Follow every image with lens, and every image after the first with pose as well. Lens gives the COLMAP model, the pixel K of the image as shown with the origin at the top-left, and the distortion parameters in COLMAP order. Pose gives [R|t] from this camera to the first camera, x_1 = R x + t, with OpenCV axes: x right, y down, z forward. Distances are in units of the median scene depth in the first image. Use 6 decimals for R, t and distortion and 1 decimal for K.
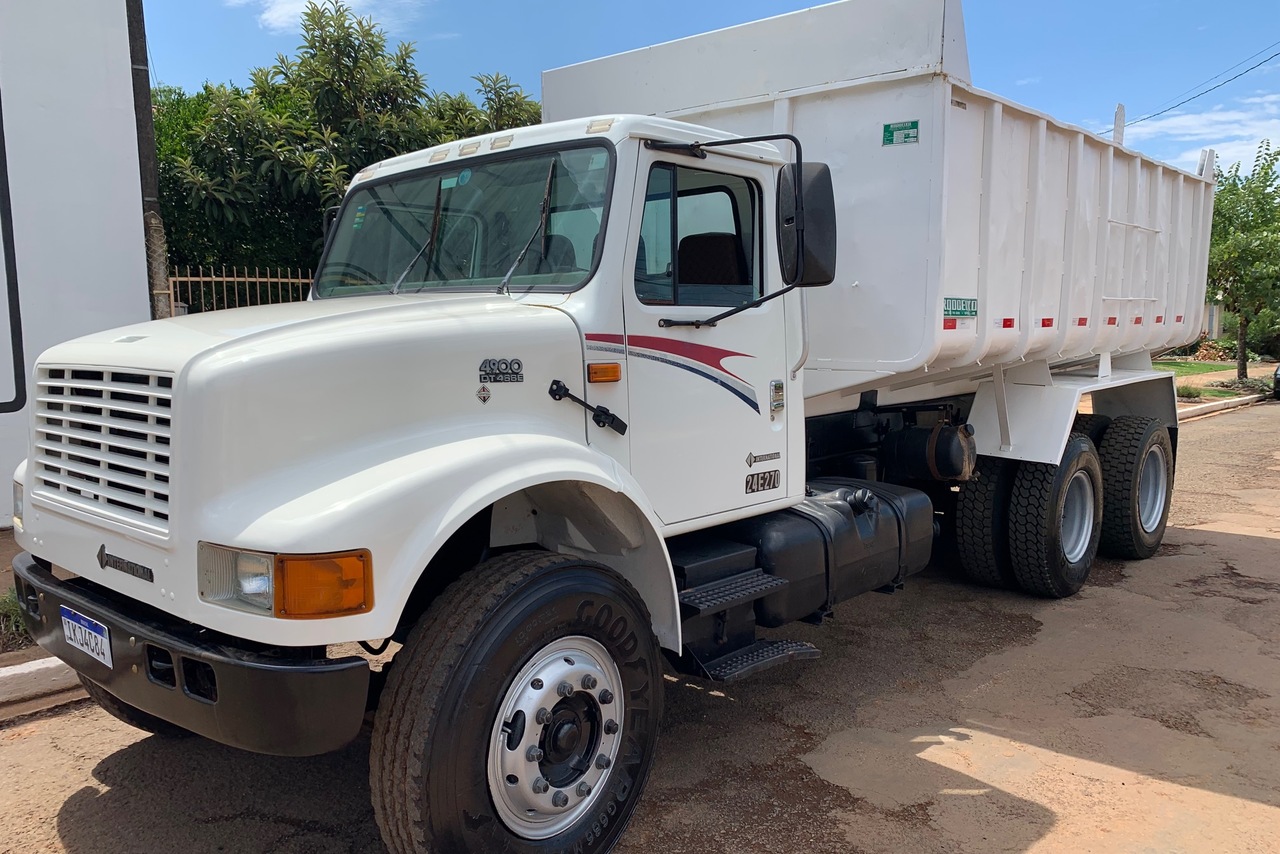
lens RADIAL K [[984.1, 0, 636.0], [0, 984.1, 406.0], [0, 0, 1]] dist [0.088510, -0.090271]
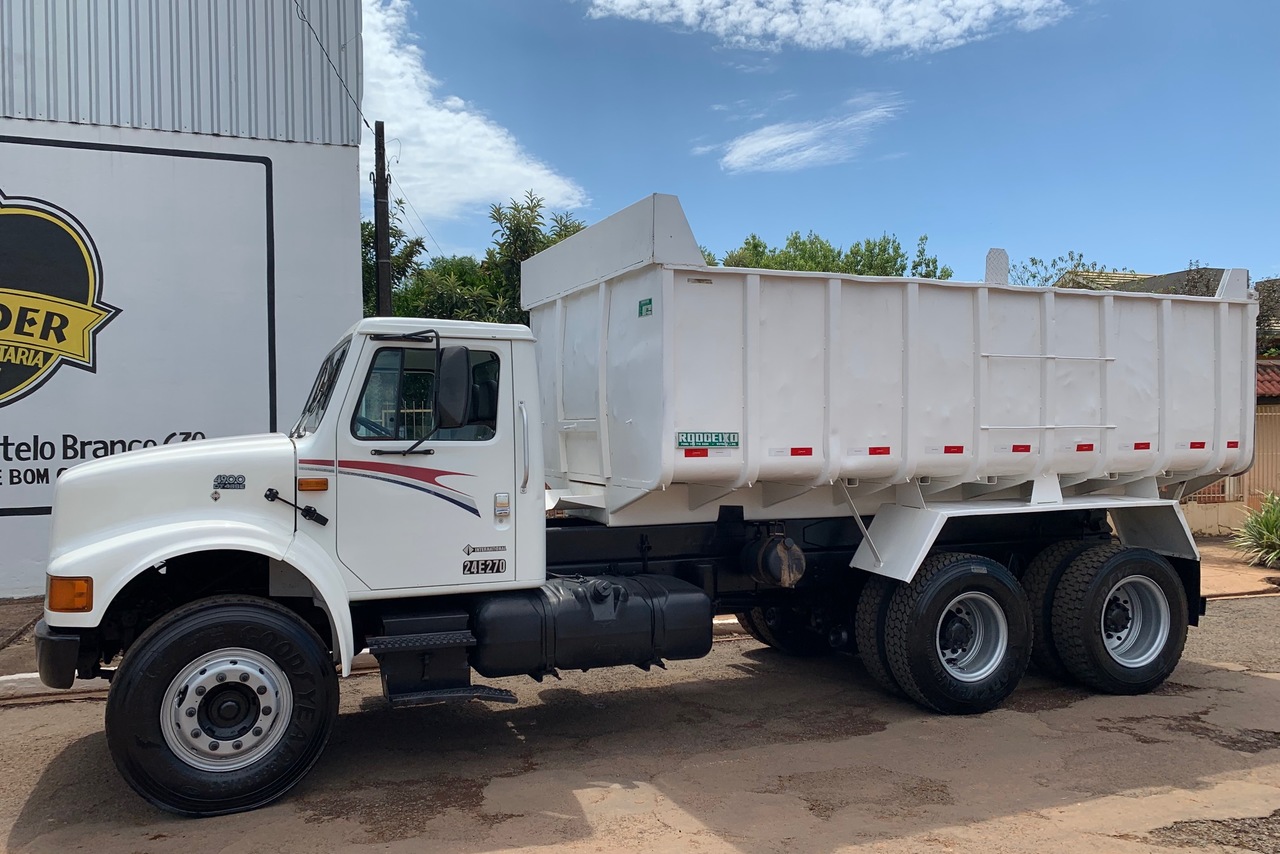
lens RADIAL K [[974.8, 0, 634.2], [0, 974.8, 388.1], [0, 0, 1]] dist [0.063846, -0.089670]
pose [[0.901533, -0.017768, -0.432345, 0.922057], [-0.038313, 0.991955, -0.120656, -0.014428], [0.431010, 0.125340, 0.893599, -0.163291]]
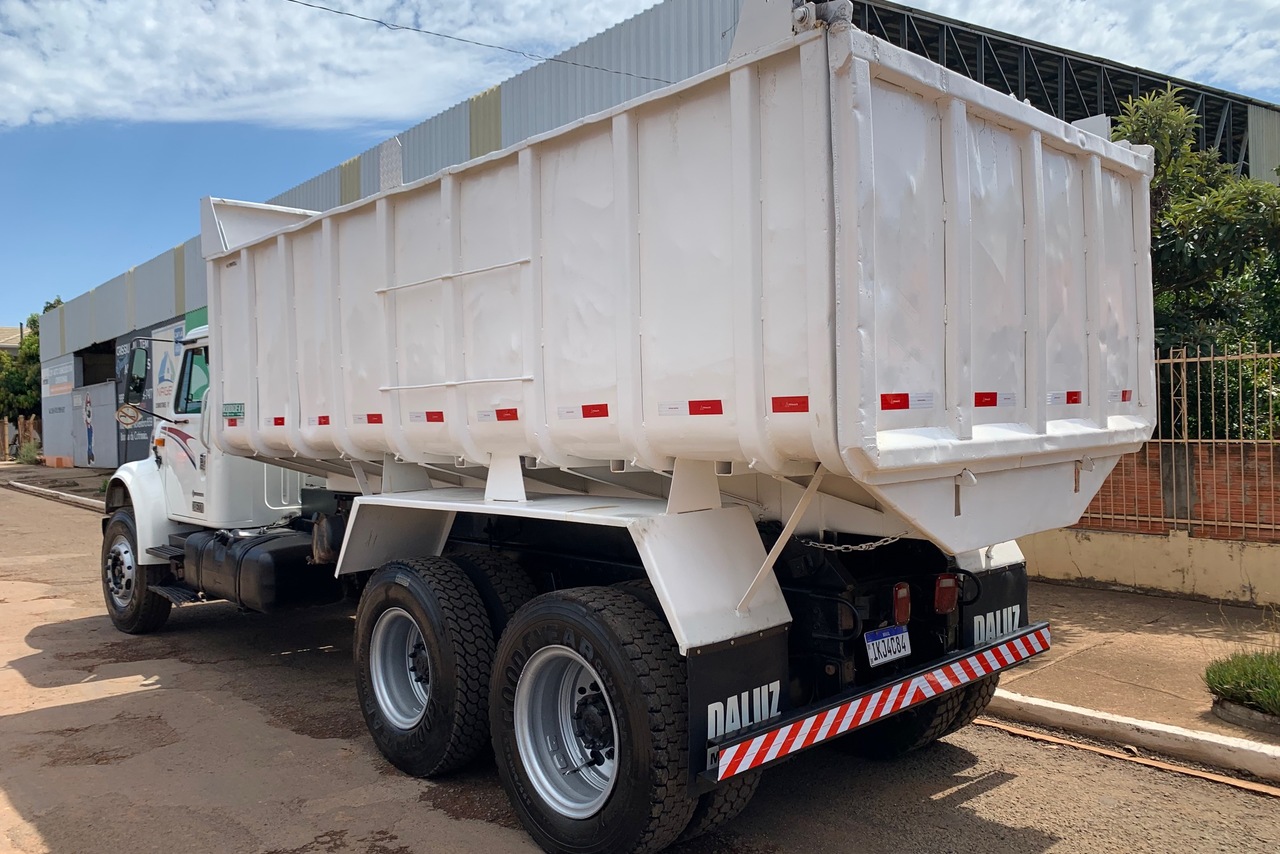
lens RADIAL K [[984.1, 0, 636.0], [0, 984.1, 406.0], [0, 0, 1]] dist [0.088510, -0.090271]
pose [[-0.101899, -0.015337, -0.994676, 1.934632], [-0.077205, 0.996987, -0.007463, -0.163655], [0.991794, 0.076034, -0.102776, 2.011621]]
